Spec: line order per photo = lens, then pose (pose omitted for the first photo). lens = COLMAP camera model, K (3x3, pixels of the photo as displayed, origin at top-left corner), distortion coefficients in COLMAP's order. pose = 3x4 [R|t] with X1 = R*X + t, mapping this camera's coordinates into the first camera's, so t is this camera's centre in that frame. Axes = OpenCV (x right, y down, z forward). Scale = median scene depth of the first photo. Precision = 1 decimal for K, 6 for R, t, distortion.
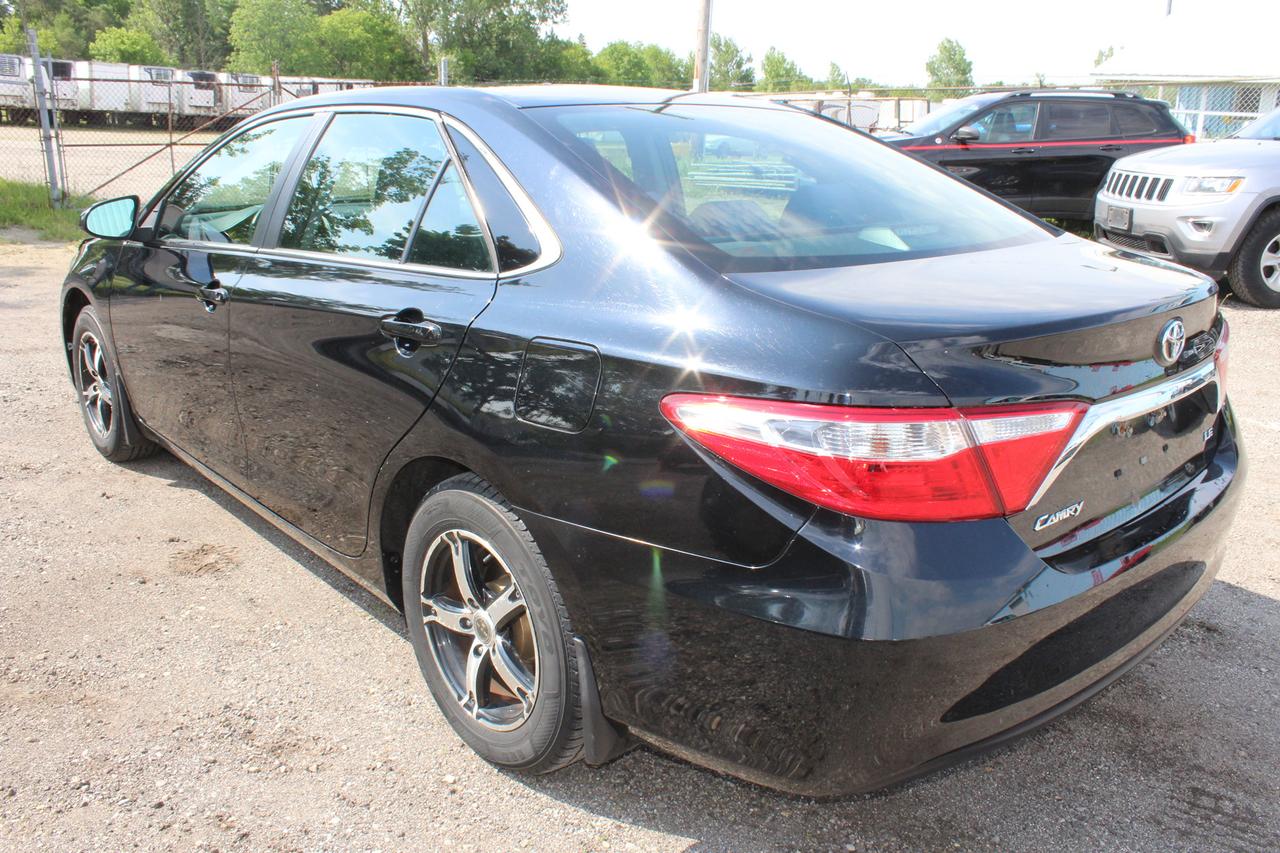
lens RADIAL K [[1061.0, 0, 644.1], [0, 1061.0, 403.5], [0, 0, 1]] dist [-0.167419, 0.149311]
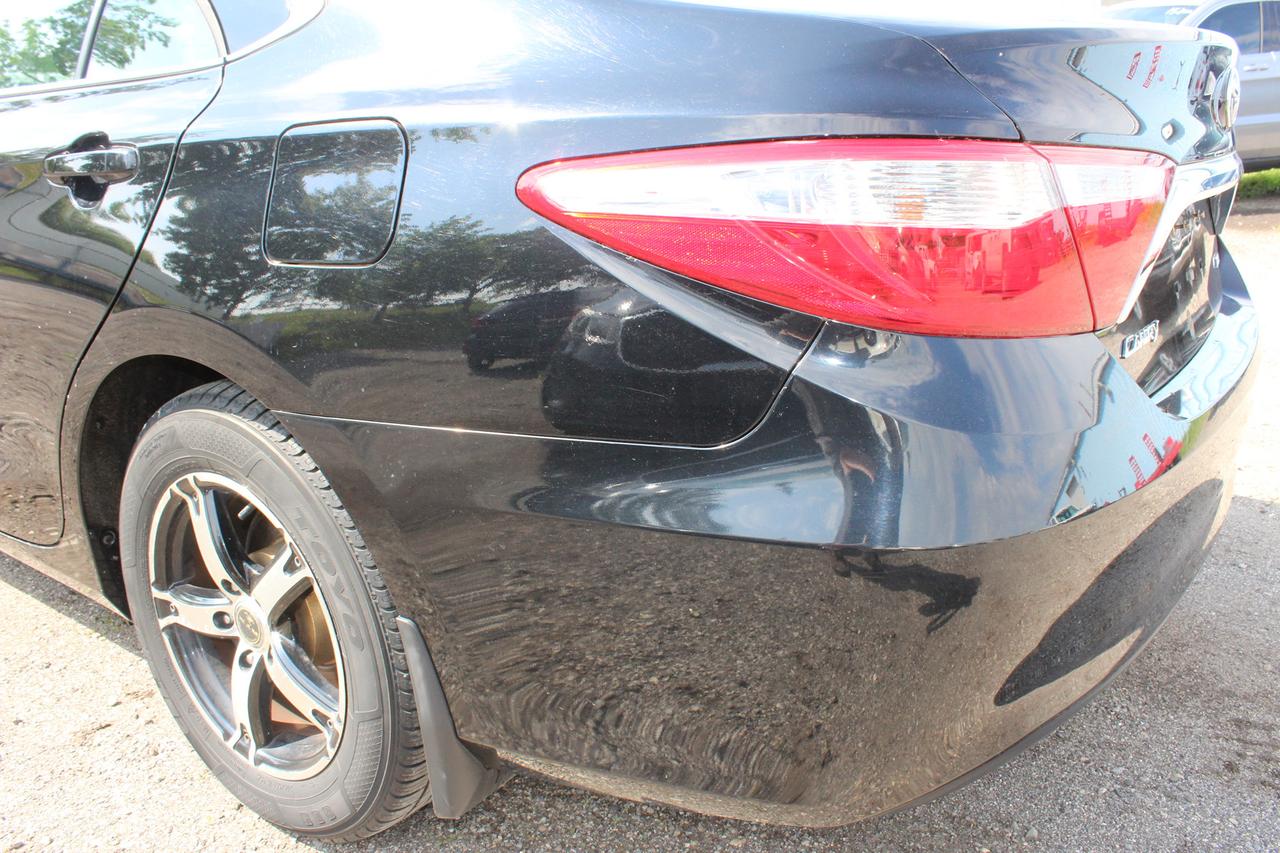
lens RADIAL K [[1061.0, 0, 644.1], [0, 1061.0, 403.5], [0, 0, 1]] dist [-0.167419, 0.149311]
pose [[0.977177, -0.084657, 0.194830, -0.029759], [0.081998, 0.996396, 0.021688, 0.085910], [-0.195964, -0.005217, 0.980597, 0.334899]]
